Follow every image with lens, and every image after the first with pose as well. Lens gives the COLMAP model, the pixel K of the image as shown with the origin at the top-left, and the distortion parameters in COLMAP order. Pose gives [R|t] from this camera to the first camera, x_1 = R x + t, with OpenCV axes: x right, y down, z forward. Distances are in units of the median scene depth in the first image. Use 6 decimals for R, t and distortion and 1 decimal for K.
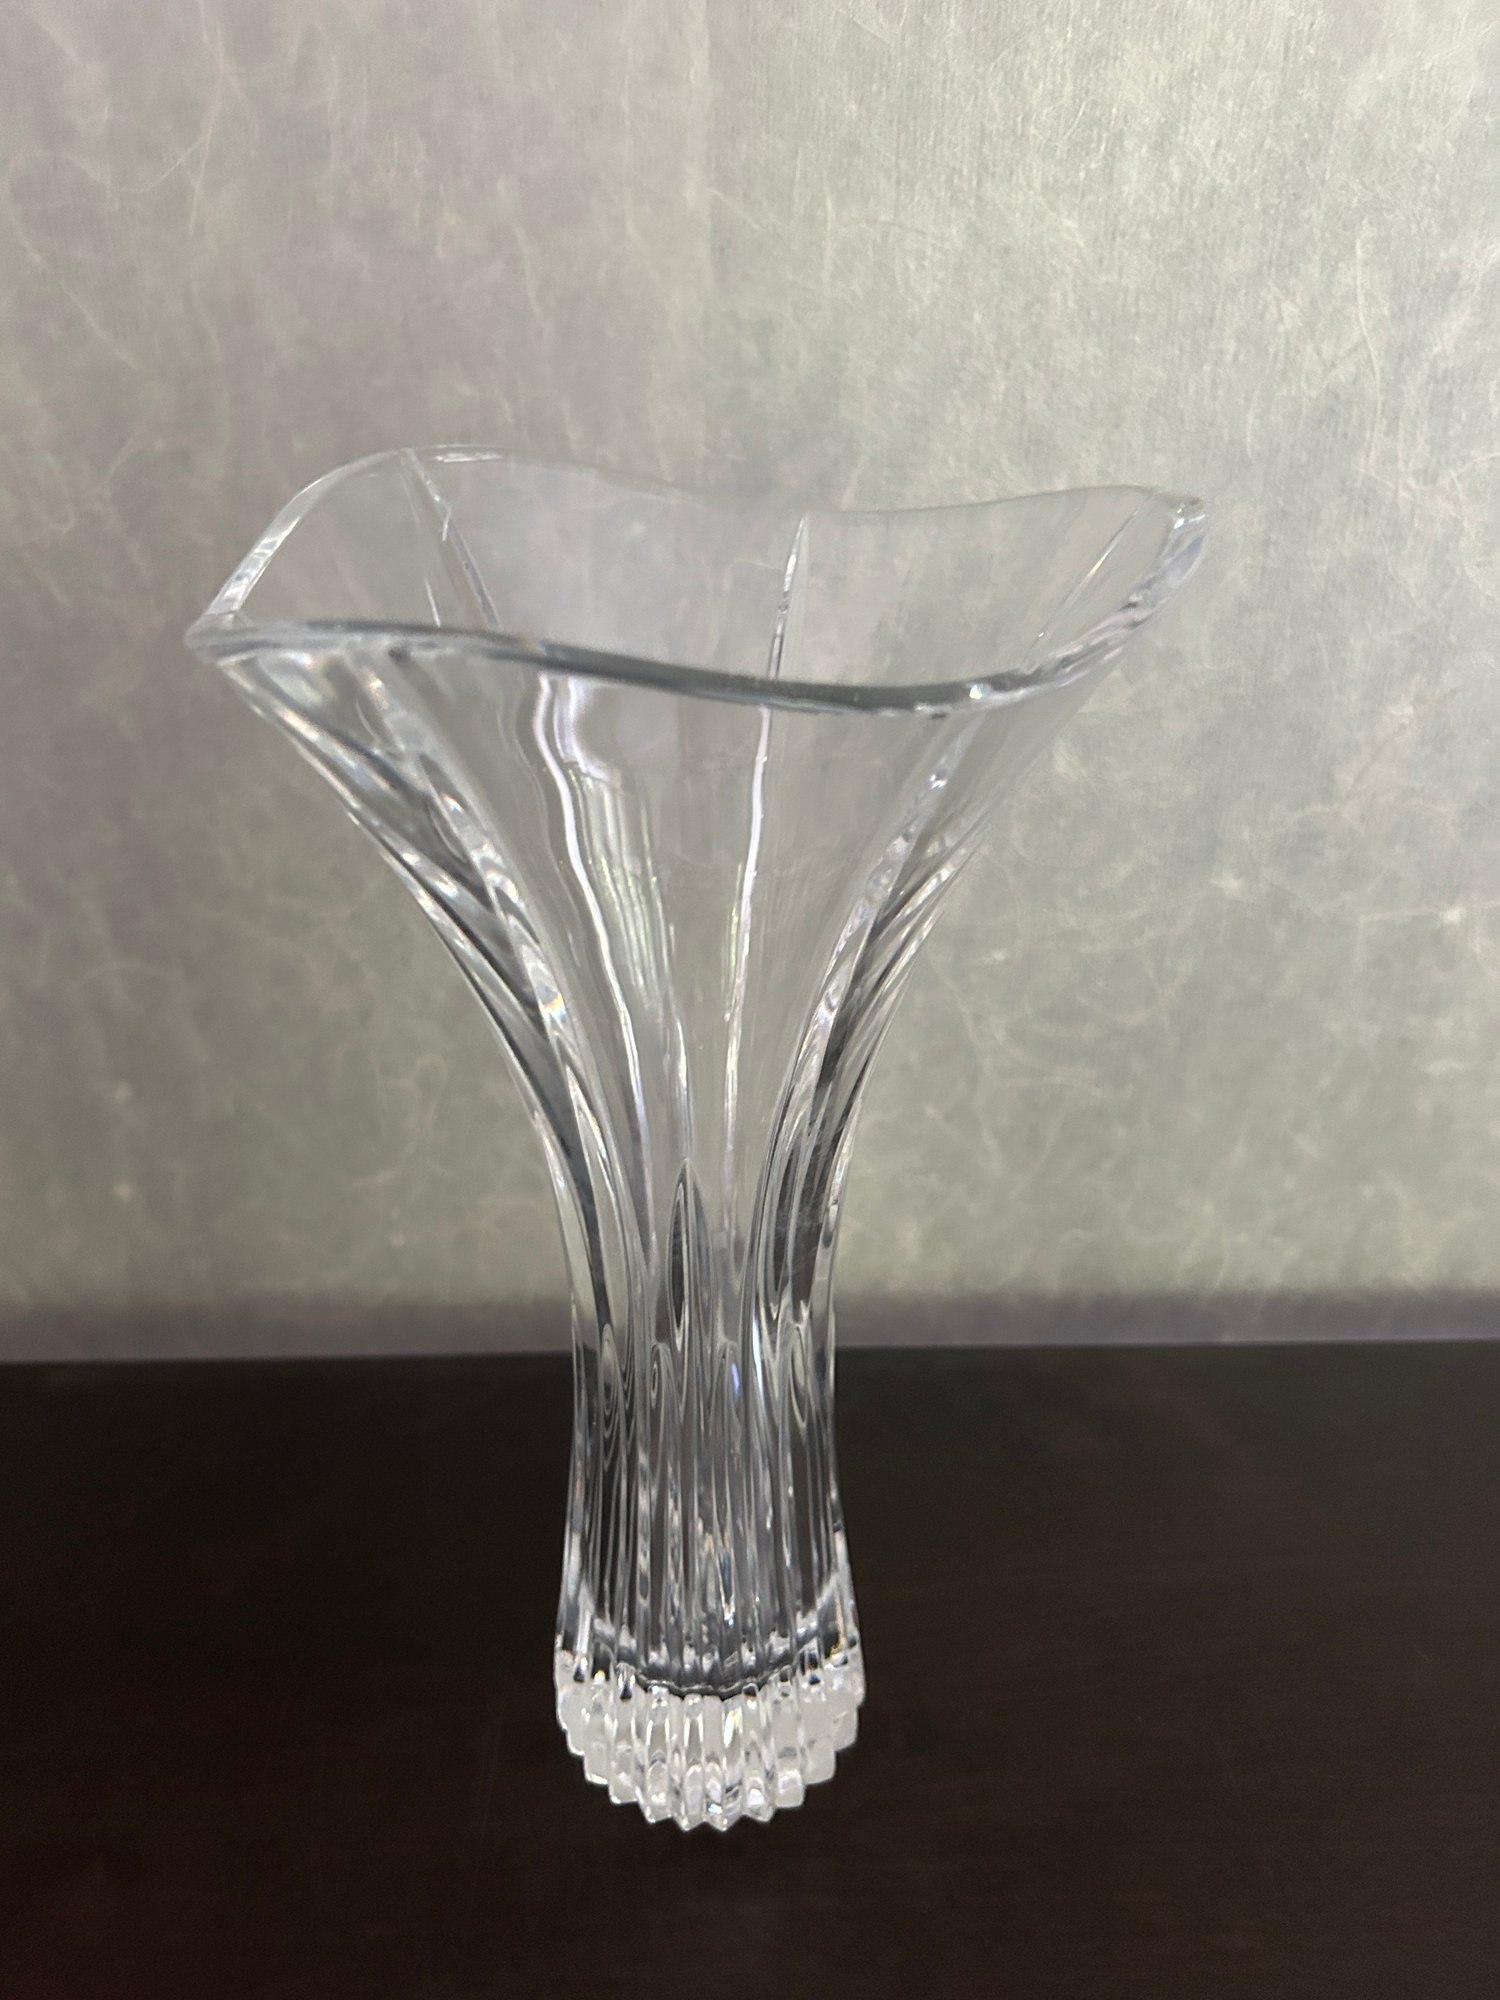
lens RADIAL K [[1525.7, 0, 757.5], [0, 1525.7, 1000.9], [0, 0, 1]] dist [0.010165, -0.032908]
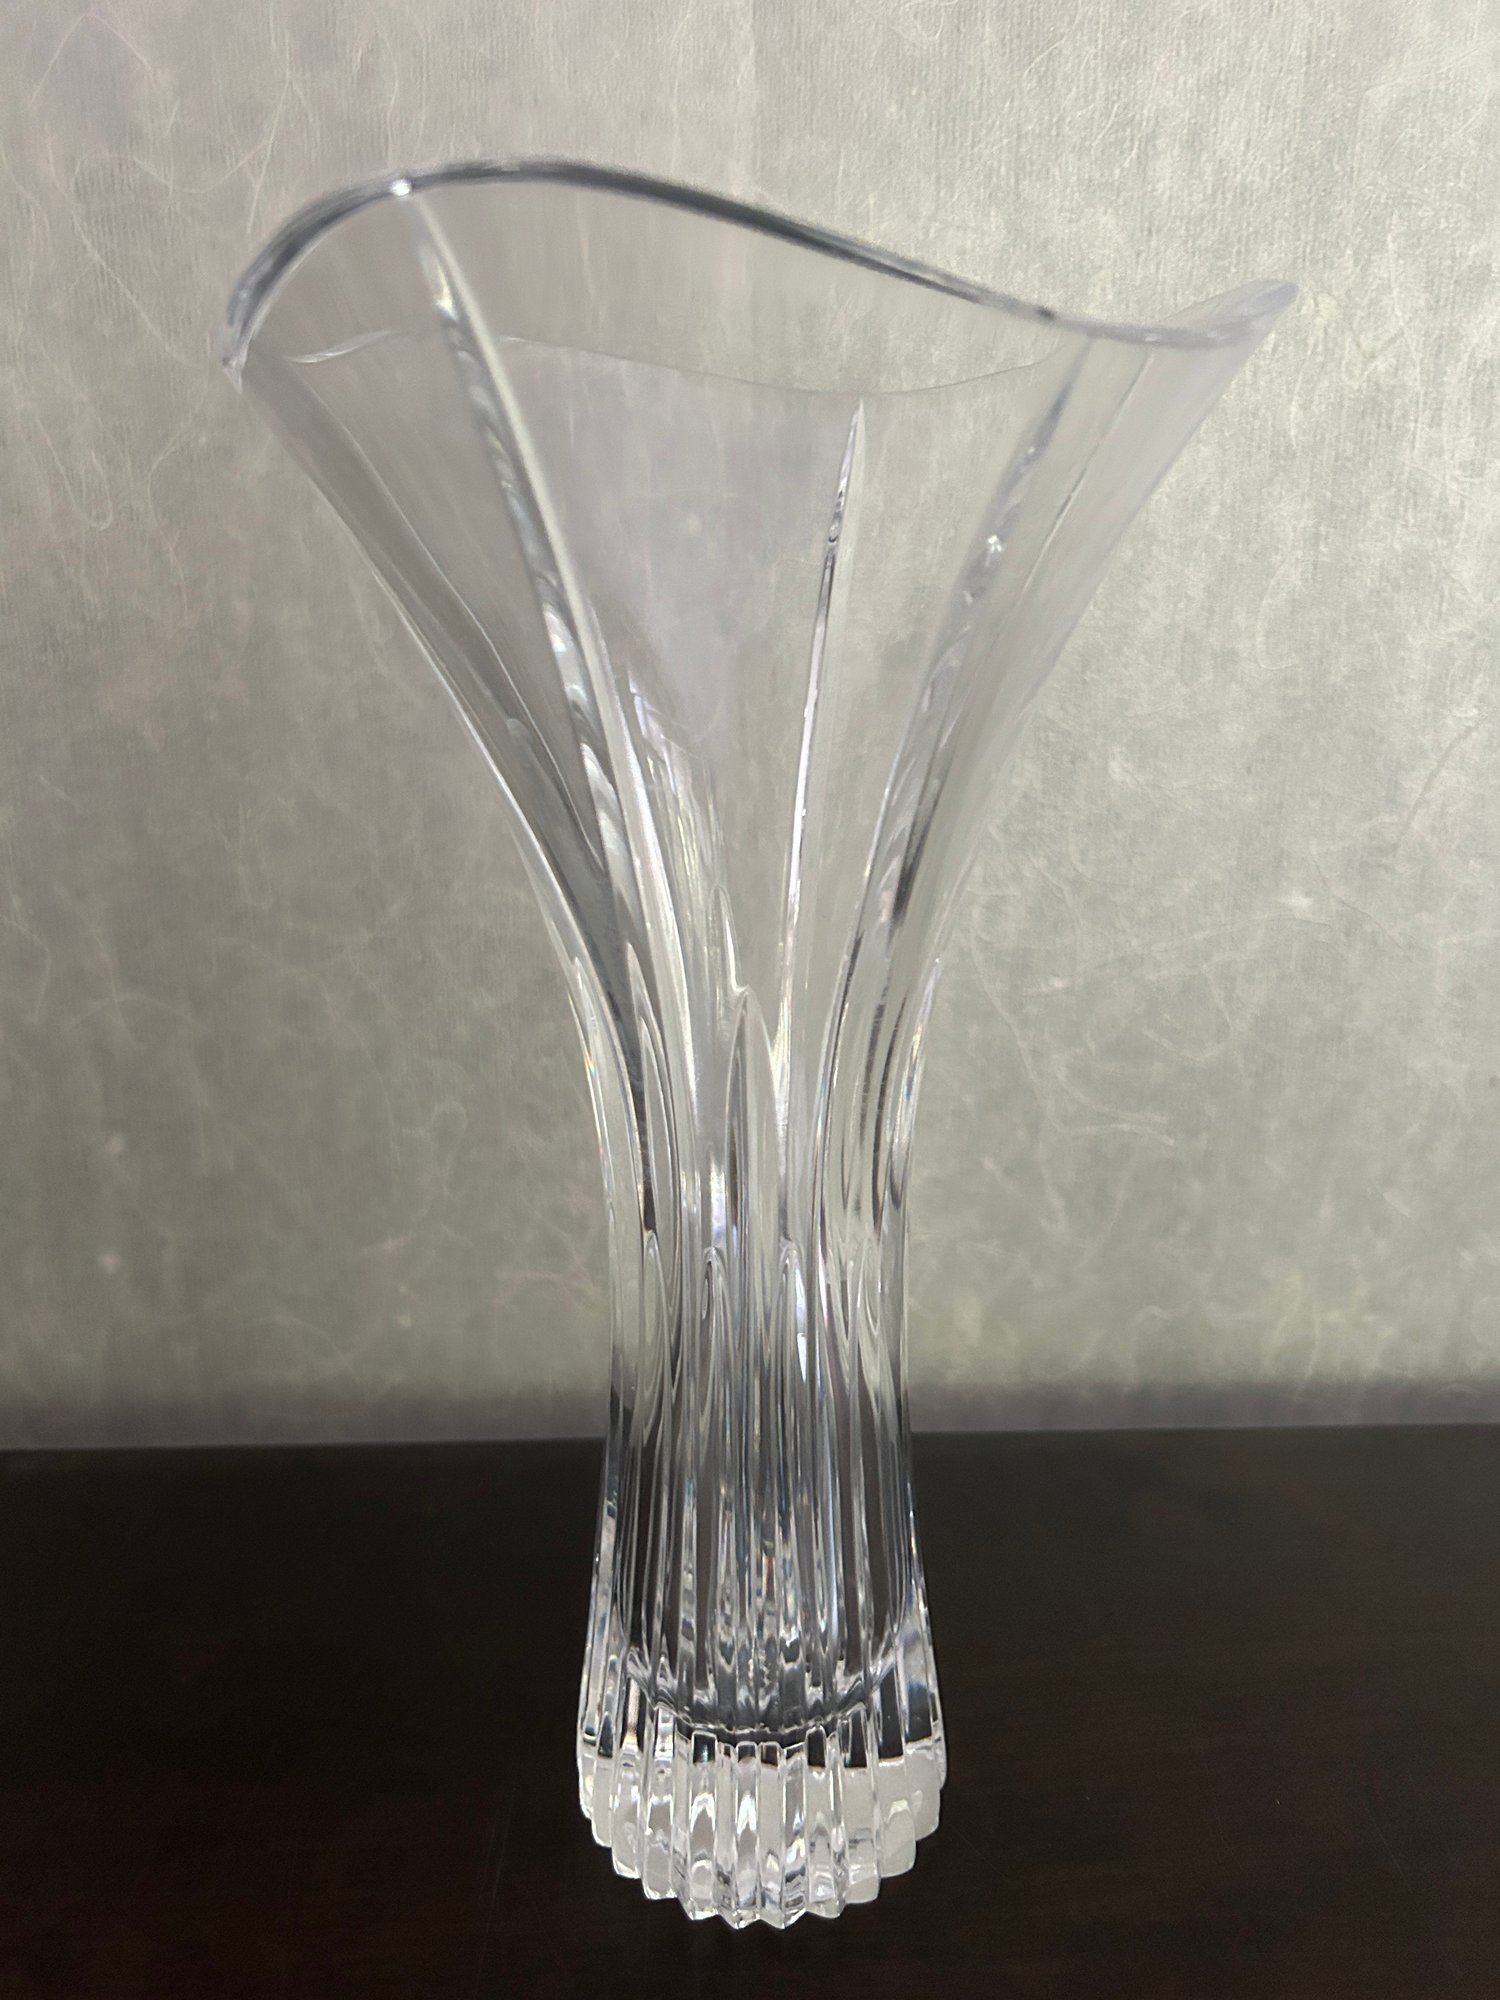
lens RADIAL K [[1525.7, 0, 764.6], [0, 1525.7, 990.2], [0, 0, 1]] dist [0.010165, -0.032908]
pose [[0.999979, -0.006092, -0.002254, -0.021068], [0.005528, 0.980369, -0.197094, 0.163454], [0.003410, 0.197078, 0.980382, 0.080056]]
